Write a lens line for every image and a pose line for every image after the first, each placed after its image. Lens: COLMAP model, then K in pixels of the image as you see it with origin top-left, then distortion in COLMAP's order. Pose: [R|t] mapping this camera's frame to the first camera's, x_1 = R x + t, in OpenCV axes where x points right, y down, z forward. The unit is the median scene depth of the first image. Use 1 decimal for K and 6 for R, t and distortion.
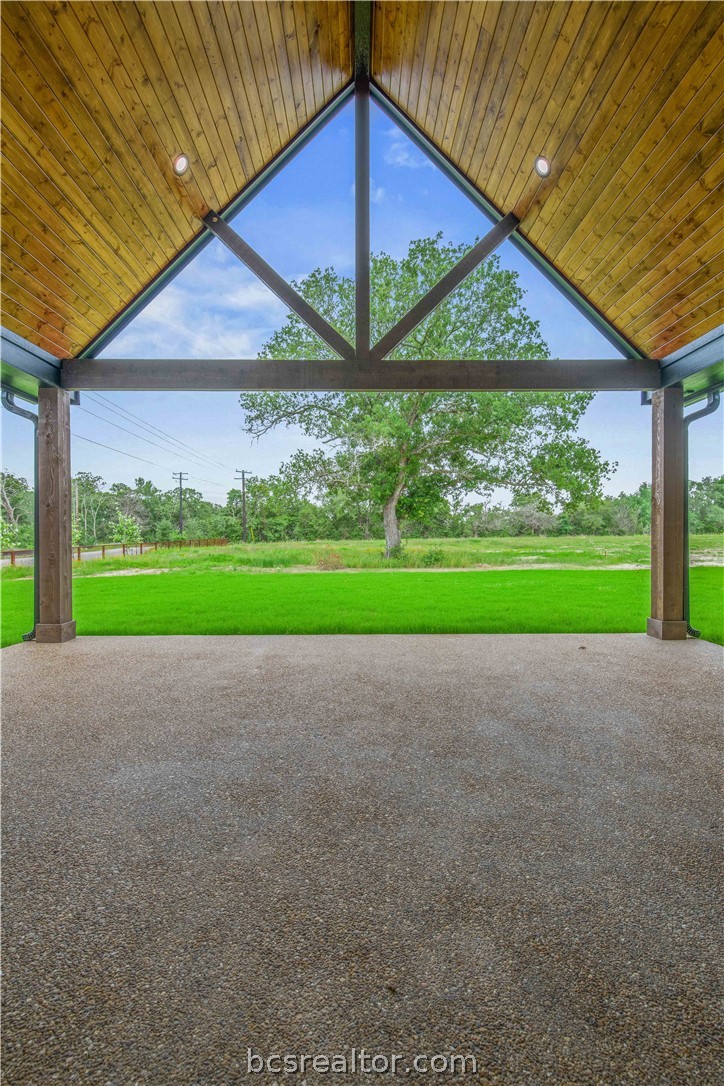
lens RADIAL K [[473.4, 0, 358.1], [0, 473.4, 538.1], [0, 0, 1]] dist [0.002729, 0.000122]
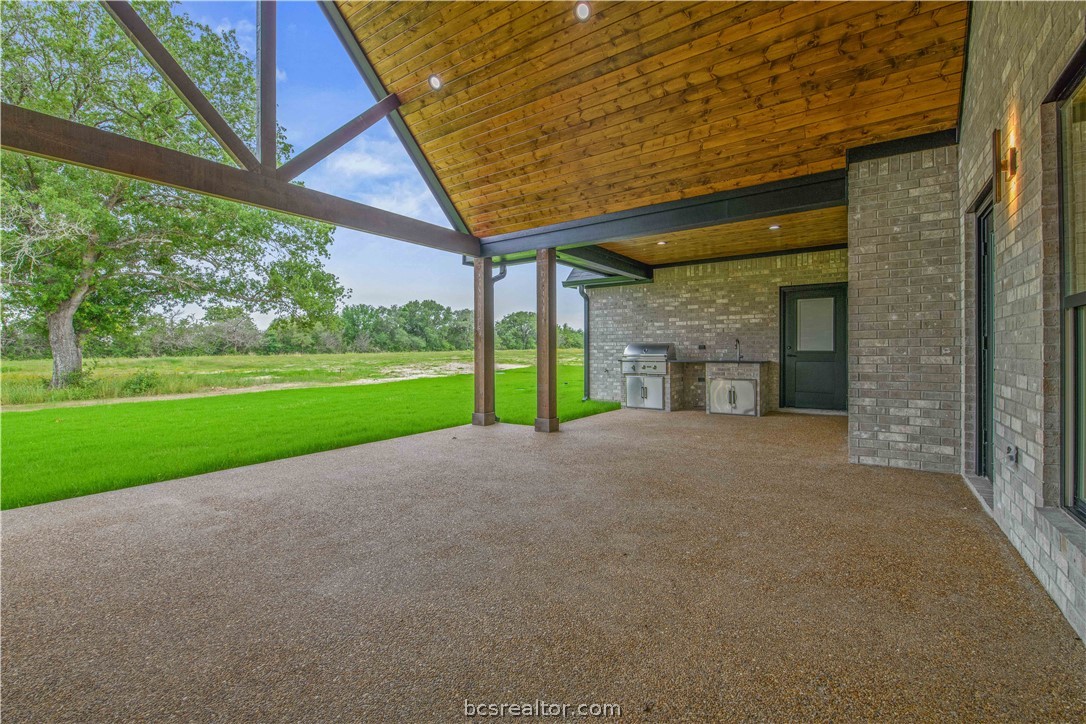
lens RADIAL K [[473.4, 0, 538.9], [0, 473.4, 349.9], [0, 0, 1]] dist [0.002729, 0.000122]
pose [[0.577655, 0.002115, 0.816278, -0.456648], [0.007765, 0.999937, -0.008086, -0.011440], [-0.816244, 0.011009, 0.577603, -0.005235]]
